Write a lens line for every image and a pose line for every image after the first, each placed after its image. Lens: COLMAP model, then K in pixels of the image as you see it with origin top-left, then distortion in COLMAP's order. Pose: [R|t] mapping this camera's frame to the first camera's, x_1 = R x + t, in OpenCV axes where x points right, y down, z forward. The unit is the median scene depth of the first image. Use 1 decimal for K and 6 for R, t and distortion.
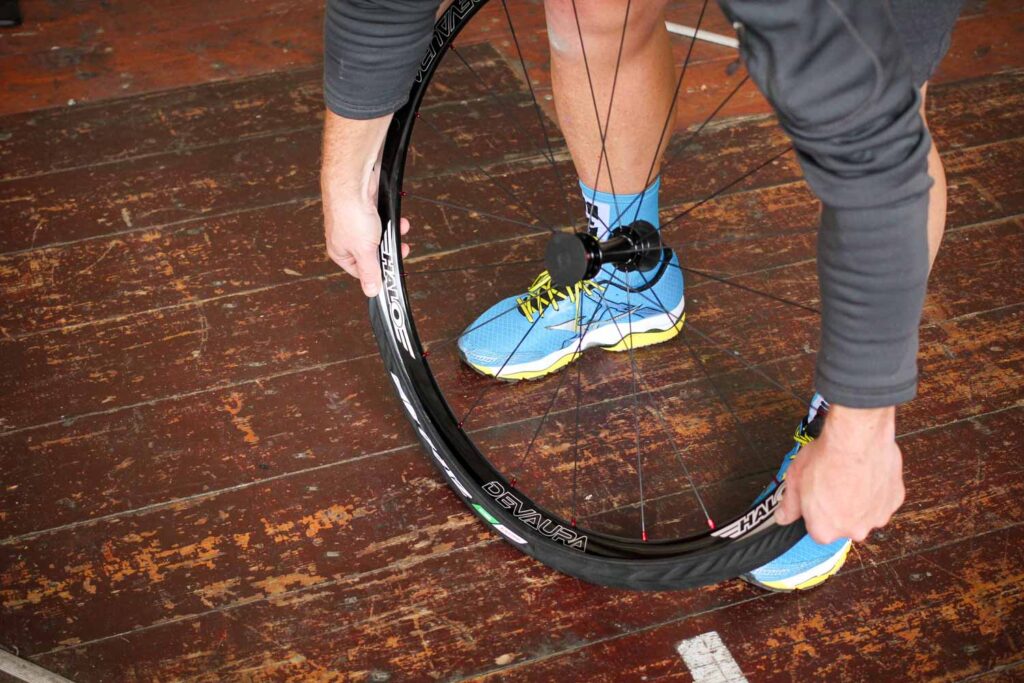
lens RADIAL K [[1856.0, 0, 512.0], [0, 1856.0, 341.5], [0, 0, 1]] dist [-0.080690, 0.135391]
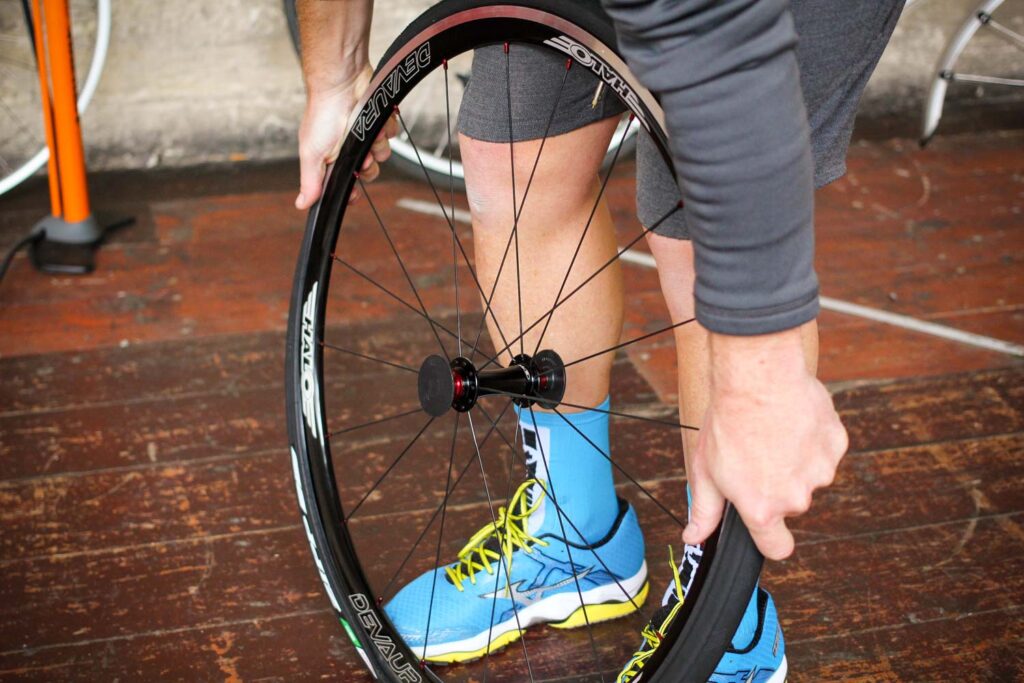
lens RADIAL K [[1856.0, 0, 512.0], [0, 1856.0, 341.5], [0, 0, 1]] dist [-0.080690, 0.135391]
pose [[0.992016, 0.025829, -0.123436, 0.077882], [-0.053024, 0.973506, -0.222428, 0.074696], [0.114421, 0.227198, 0.967103, 0.146756]]
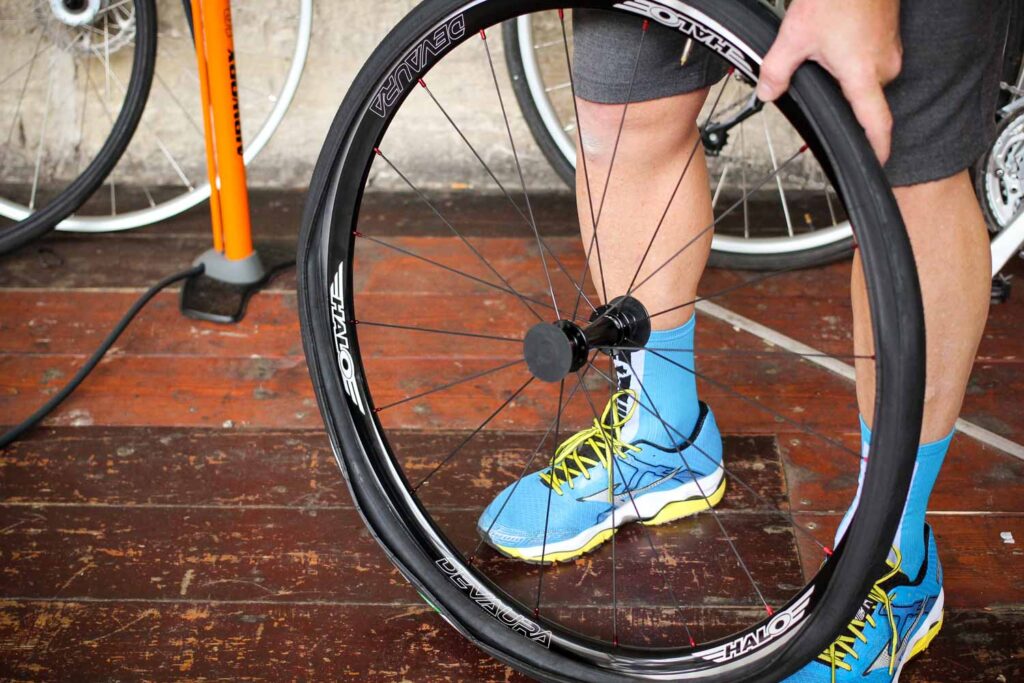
lens RADIAL K [[1856.0, 0, 512.0], [0, 1856.0, 341.5], [0, 0, 1]] dist [-0.080690, 0.135391]
pose [[0.917083, 0.145541, -0.371181, 0.198684], [-0.208862, 0.968396, -0.136329, -0.091906], [0.339609, 0.202551, 0.918498, 0.330965]]
